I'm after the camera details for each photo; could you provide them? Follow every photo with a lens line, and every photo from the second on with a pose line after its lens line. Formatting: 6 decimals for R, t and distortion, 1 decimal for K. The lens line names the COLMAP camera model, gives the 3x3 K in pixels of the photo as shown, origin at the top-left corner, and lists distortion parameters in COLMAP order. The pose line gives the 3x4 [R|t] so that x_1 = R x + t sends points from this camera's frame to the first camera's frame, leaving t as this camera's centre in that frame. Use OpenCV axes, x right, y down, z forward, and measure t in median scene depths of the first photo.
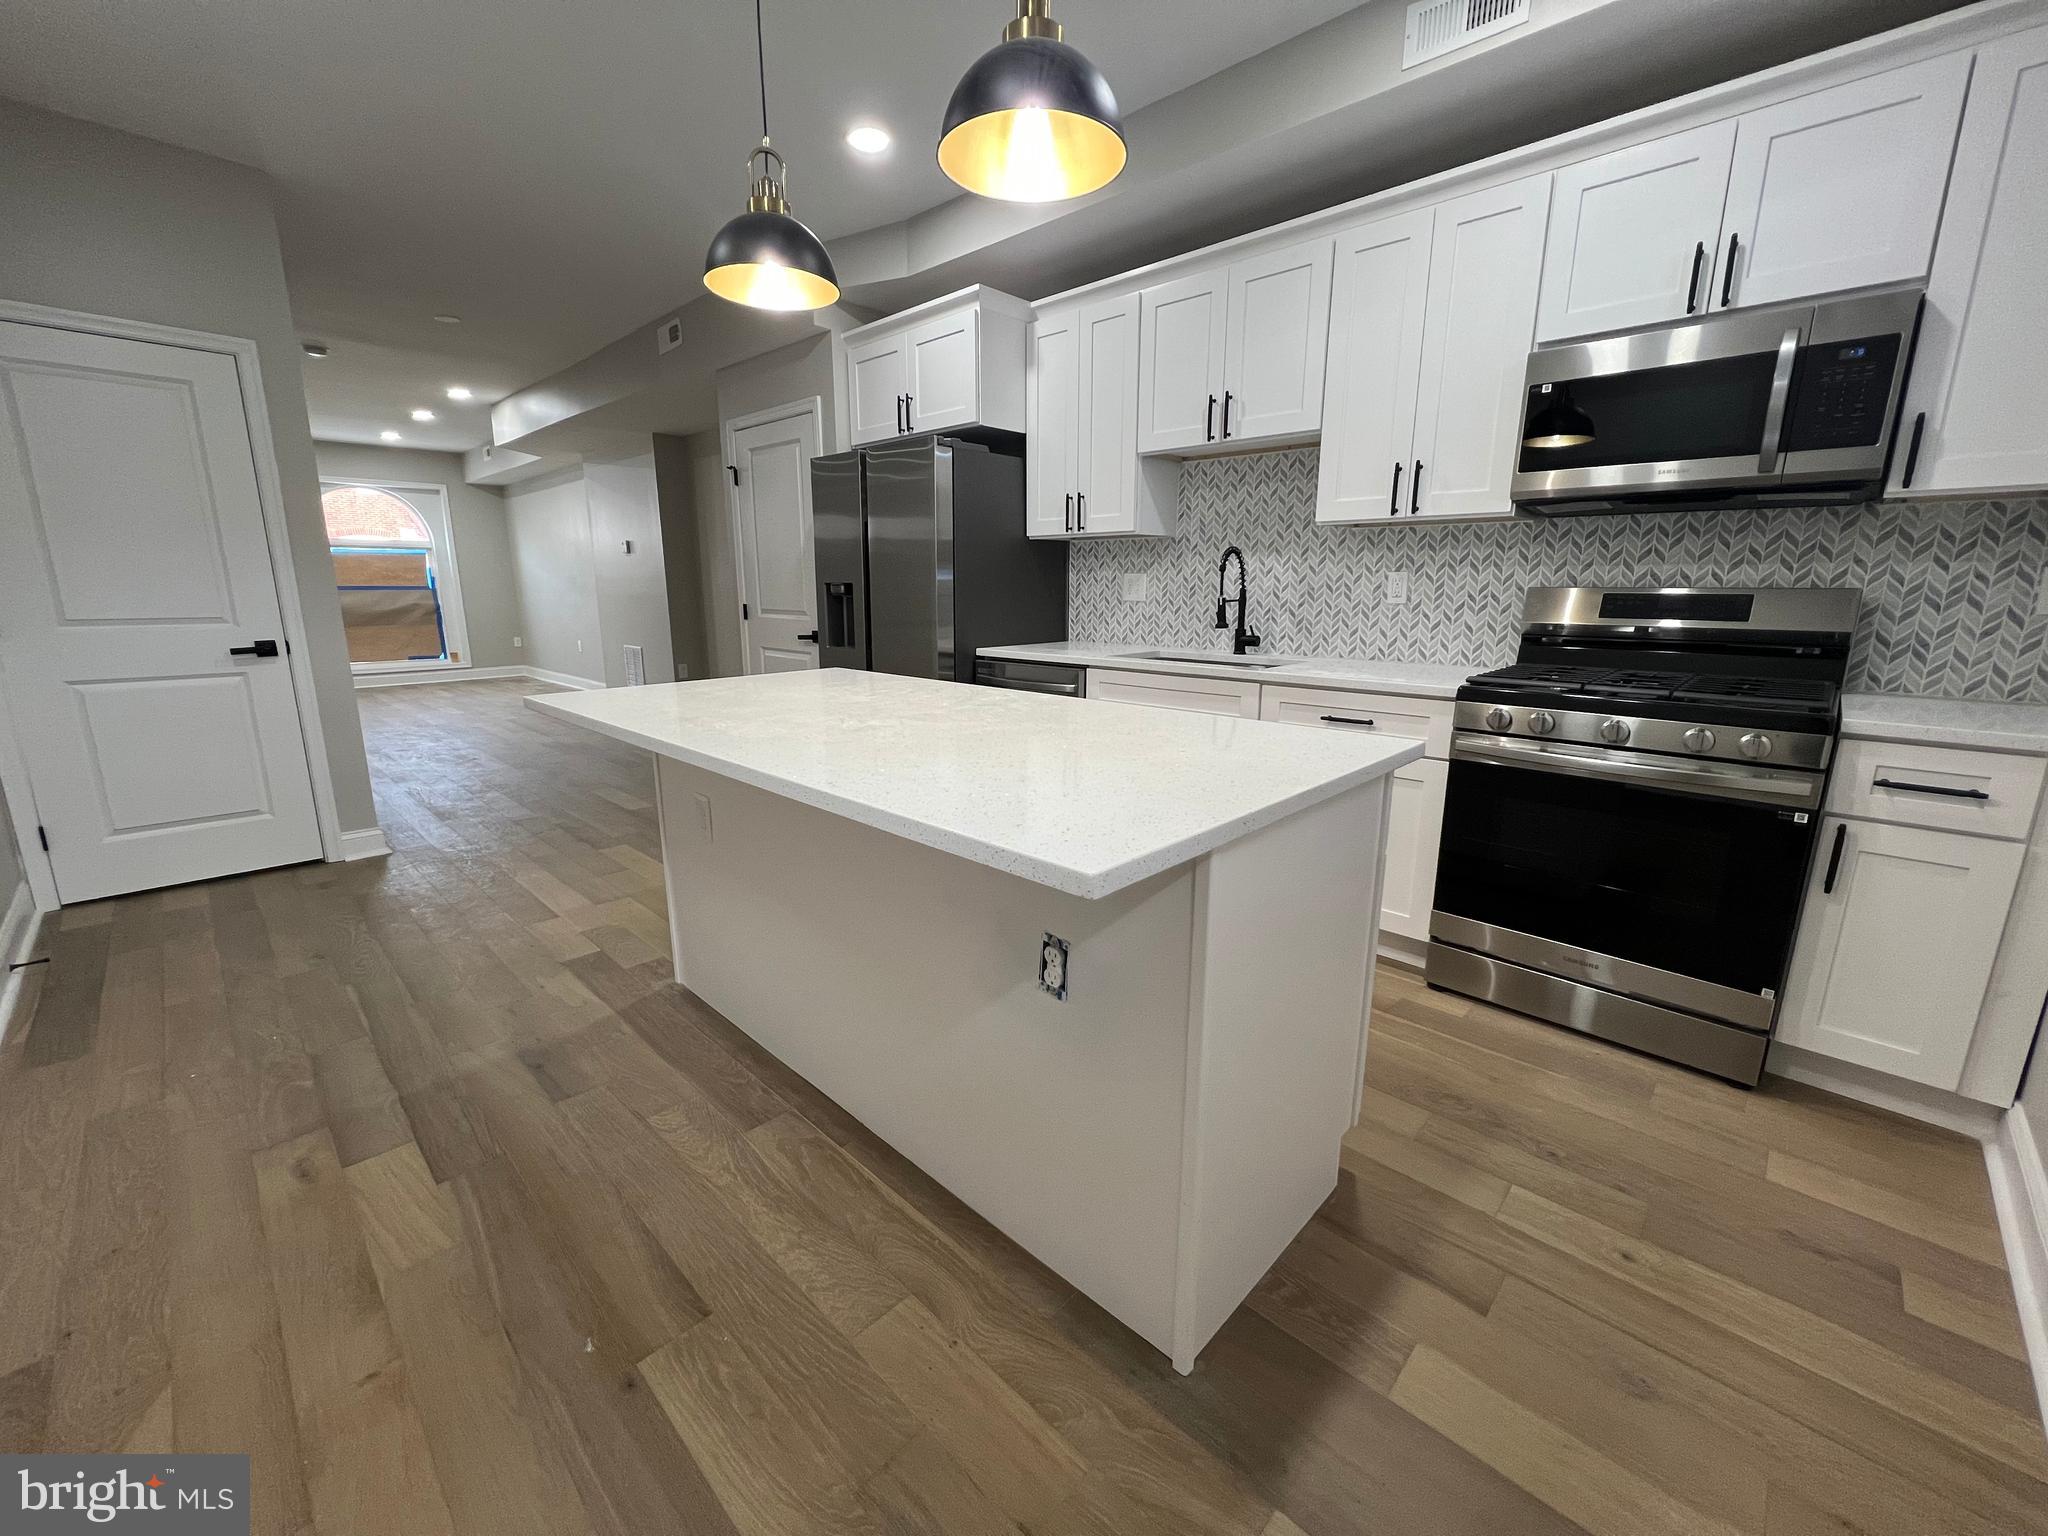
lens RADIAL K [[820.6, 0, 1016.0], [0, 820.6, 761.6], [0, 0, 1]] dist [-0.000366, 0.000162]
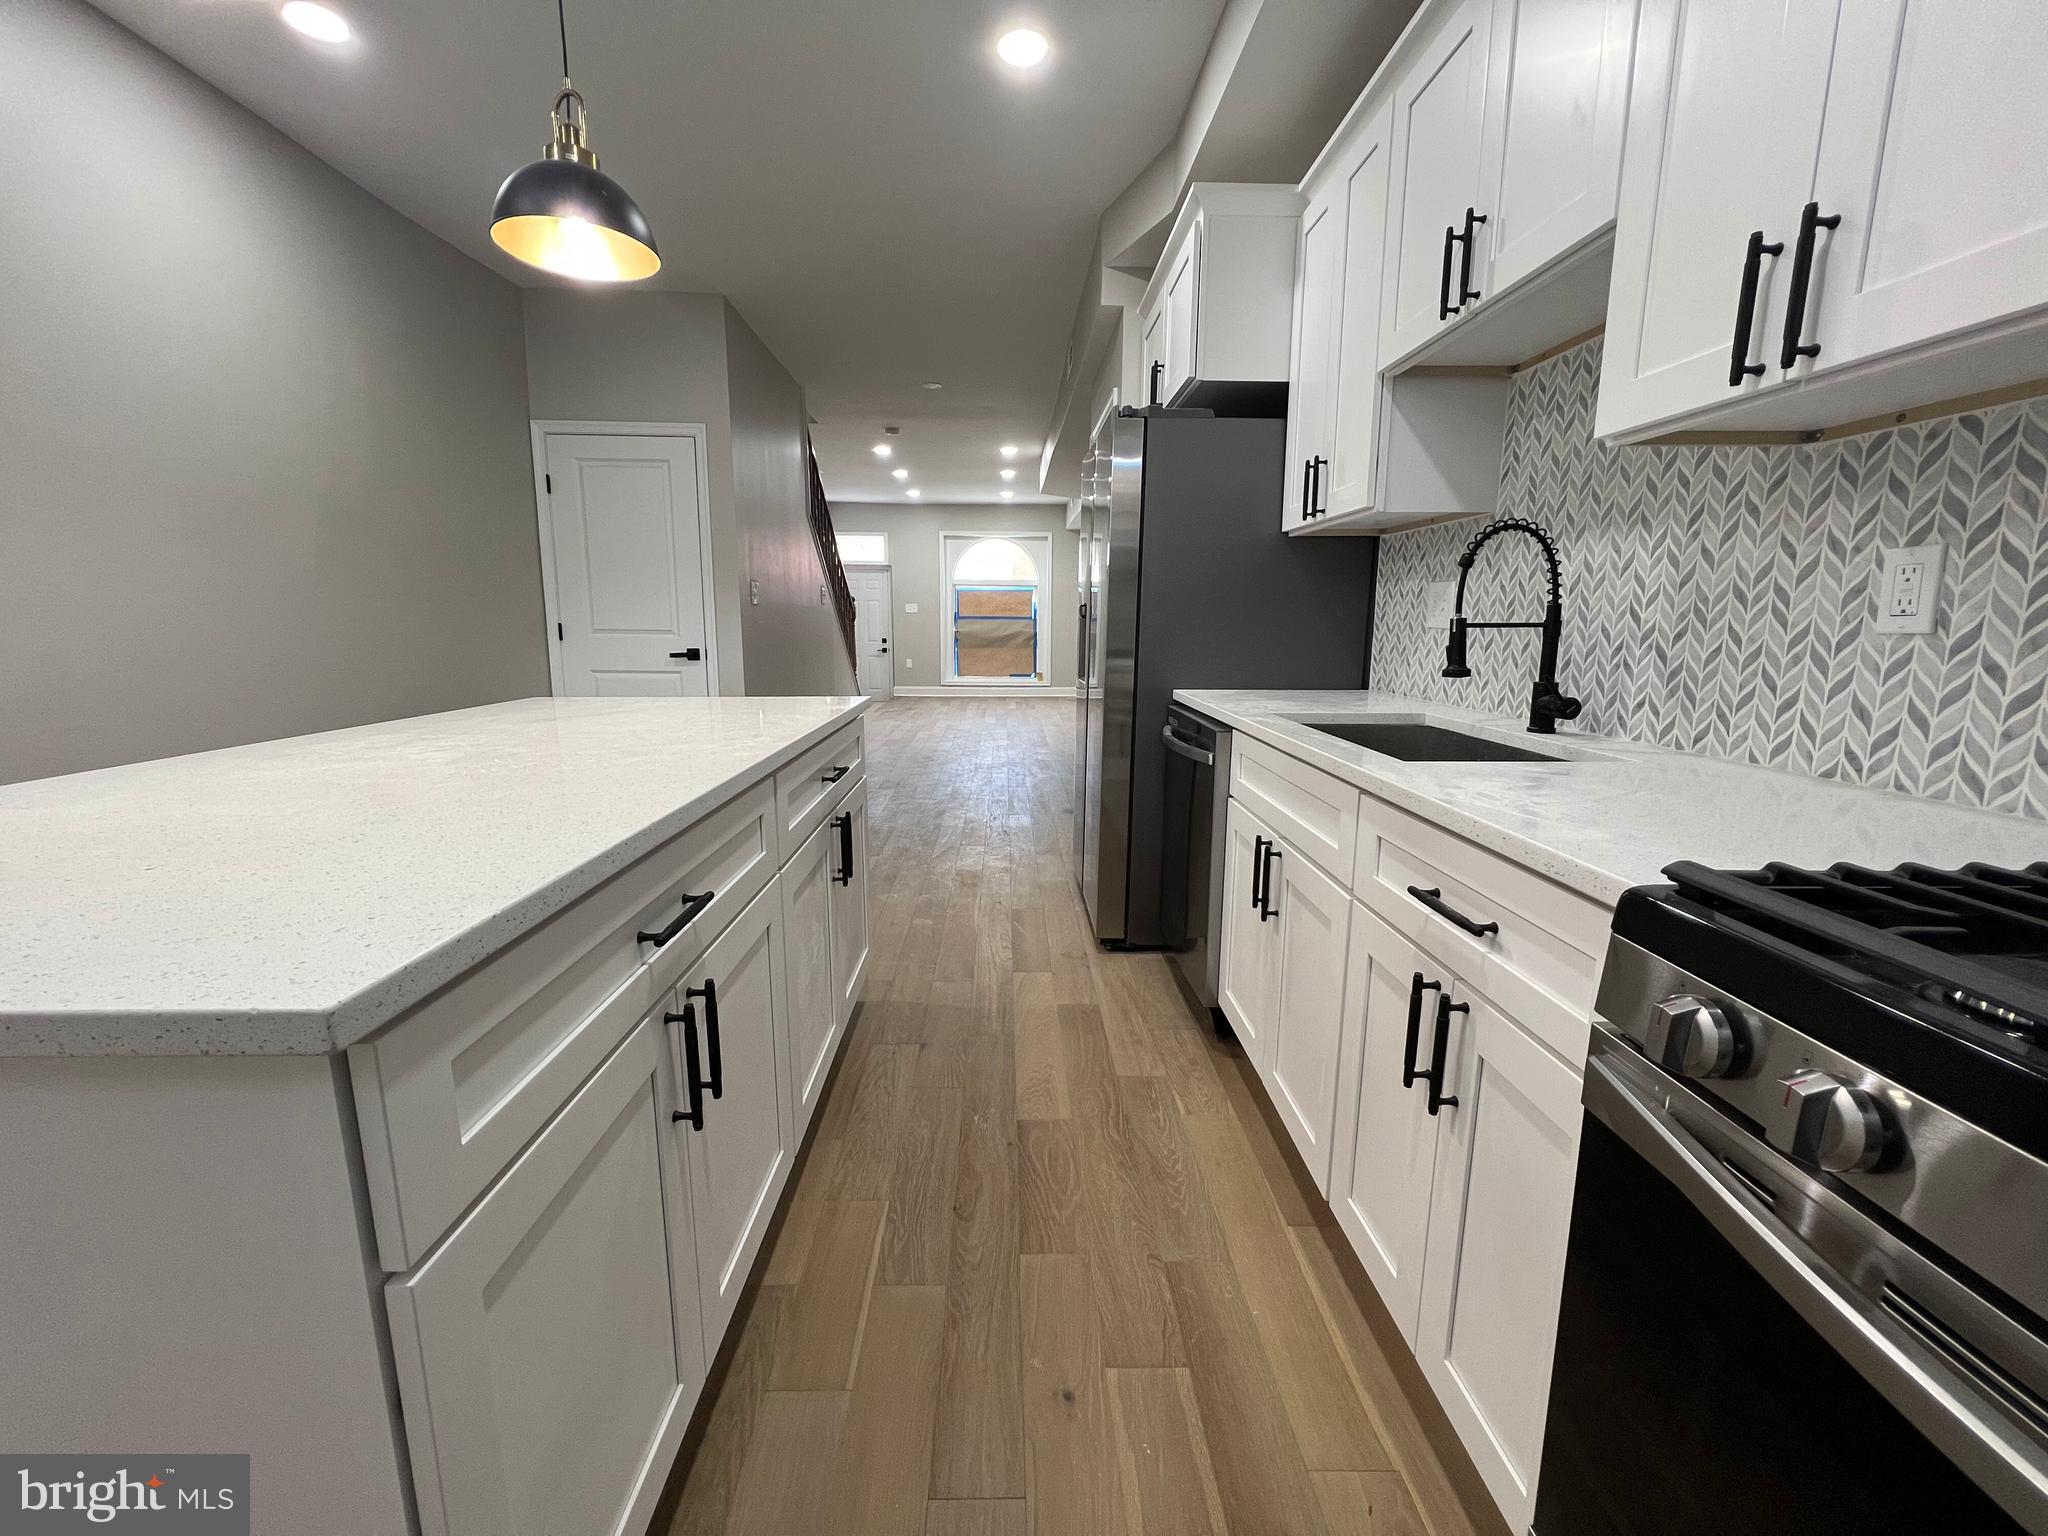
lens RADIAL K [[820.6, 0, 1013.2], [0, 820.6, 761.9], [0, 0, 1]] dist [-0.000366, 0.000162]
pose [[0.706039, 0.125463, -0.696970, 0.469847], [-0.155260, 0.987661, 0.020511, -0.086706], [0.690944, 0.093730, 0.716807, 0.496289]]
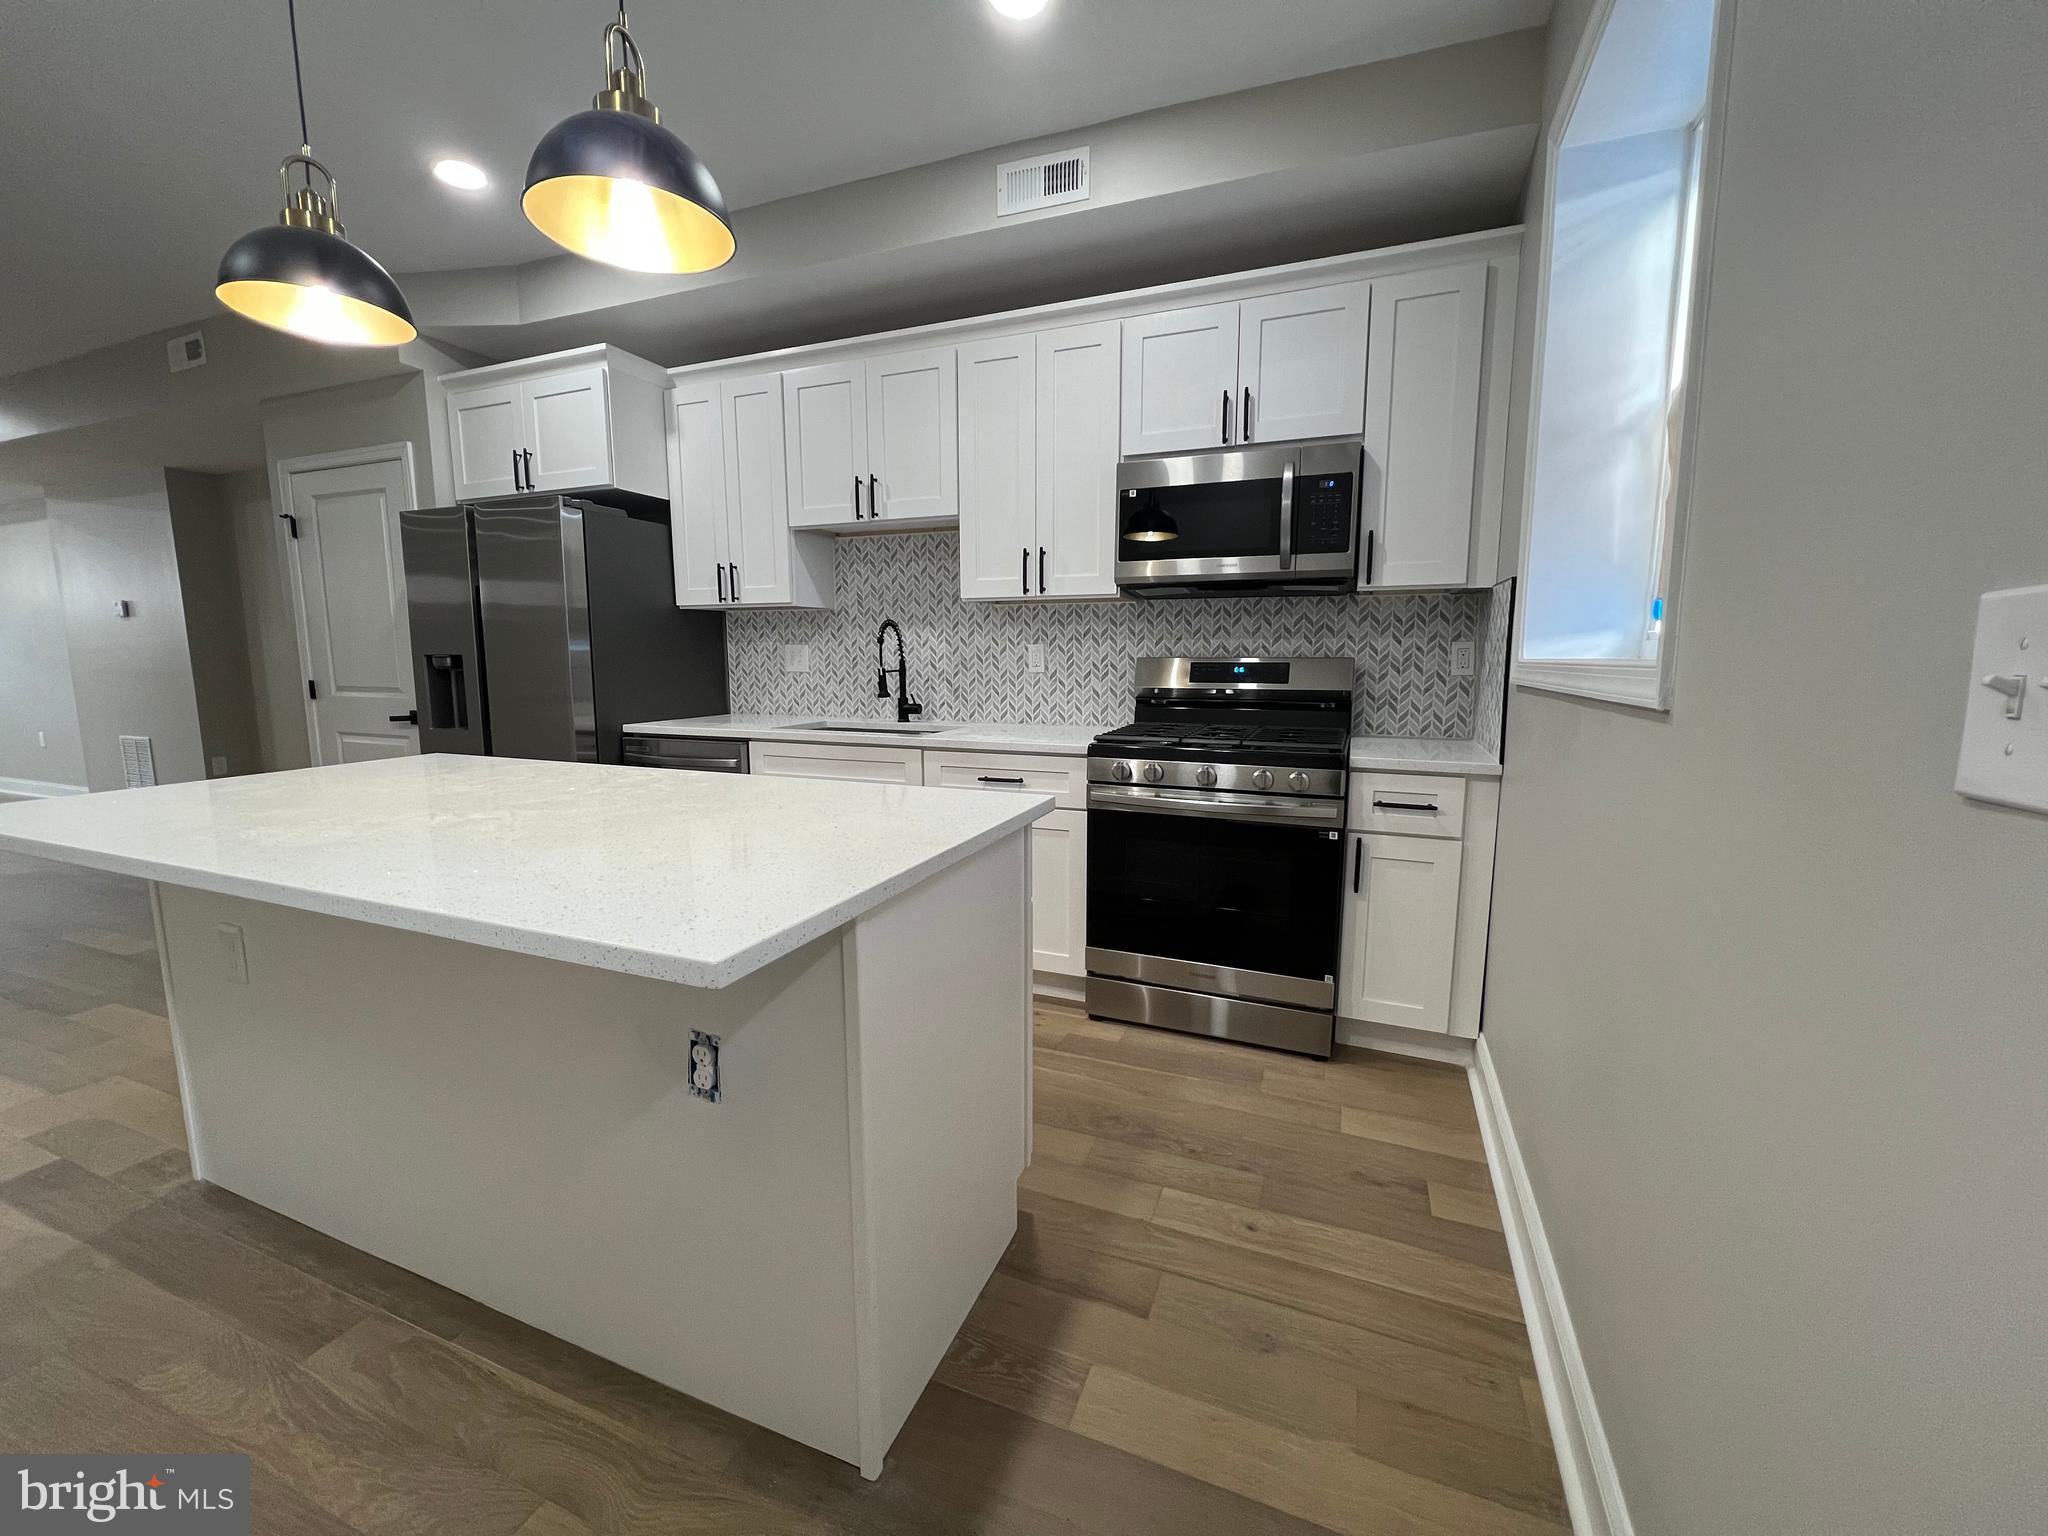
lens RADIAL K [[820.6, 0, 1016.8], [0, 820.6, 761.6], [0, 0, 1]] dist [-0.000366, 0.000162]
pose [[0.927209, -0.050734, 0.371092, 0.021972], [0.081279, 0.994428, -0.067130, -0.000078], [-0.365618, 0.092405, 0.926167, -0.006586]]
